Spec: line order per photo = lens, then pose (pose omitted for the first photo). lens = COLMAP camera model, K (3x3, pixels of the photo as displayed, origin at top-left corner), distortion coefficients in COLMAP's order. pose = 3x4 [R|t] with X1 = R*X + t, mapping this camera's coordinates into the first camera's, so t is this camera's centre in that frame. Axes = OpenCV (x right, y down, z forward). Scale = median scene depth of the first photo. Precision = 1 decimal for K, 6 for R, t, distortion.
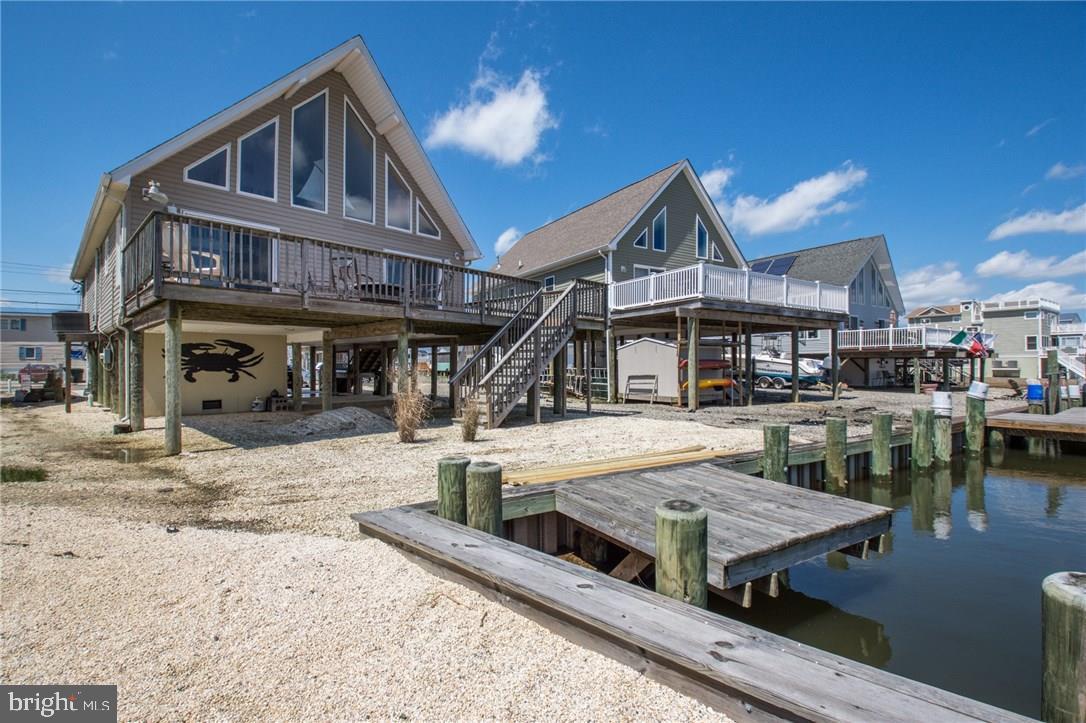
lens RADIAL K [[498.7, 0, 584.8], [0, 498.7, 365.2], [0, 0, 1]] dist [-0.037324, -0.004843]
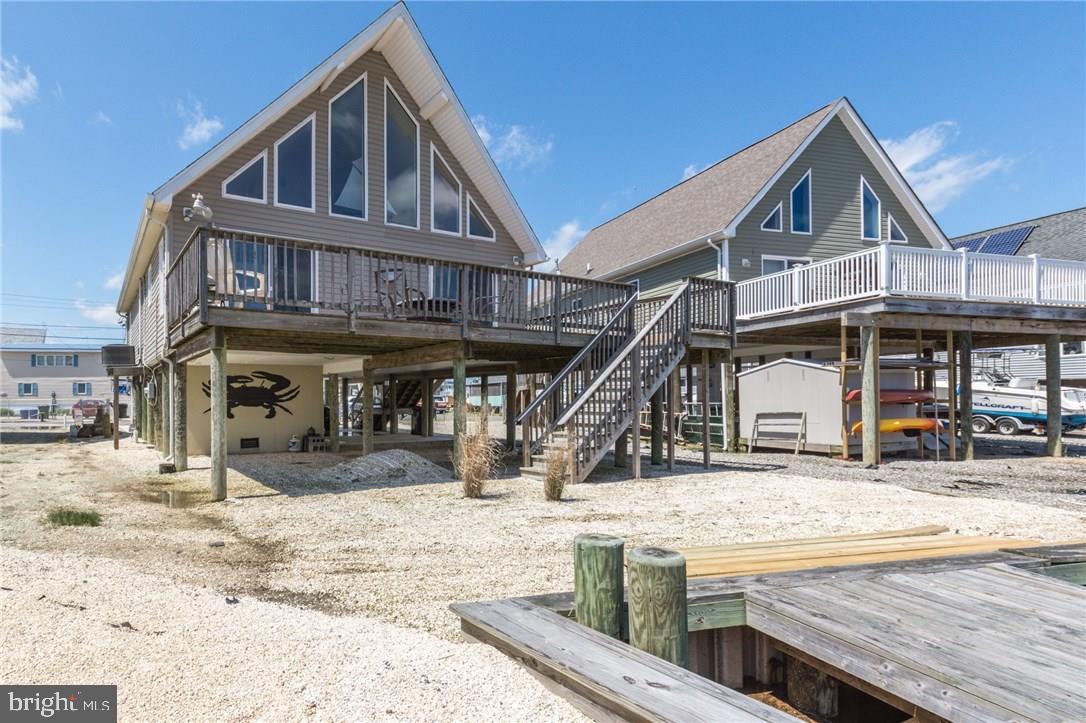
lens RADIAL K [[770.7, 0, 558.4], [0, 770.7, 397.0], [0, 0, 1]] dist [-0.055866, 0.009697]
pose [[0.950109, -0.003379, -0.311899, 0.152811], [0.002800, 0.999993, -0.002305, -0.000058], [0.311905, 0.001316, 0.950112, -0.116124]]
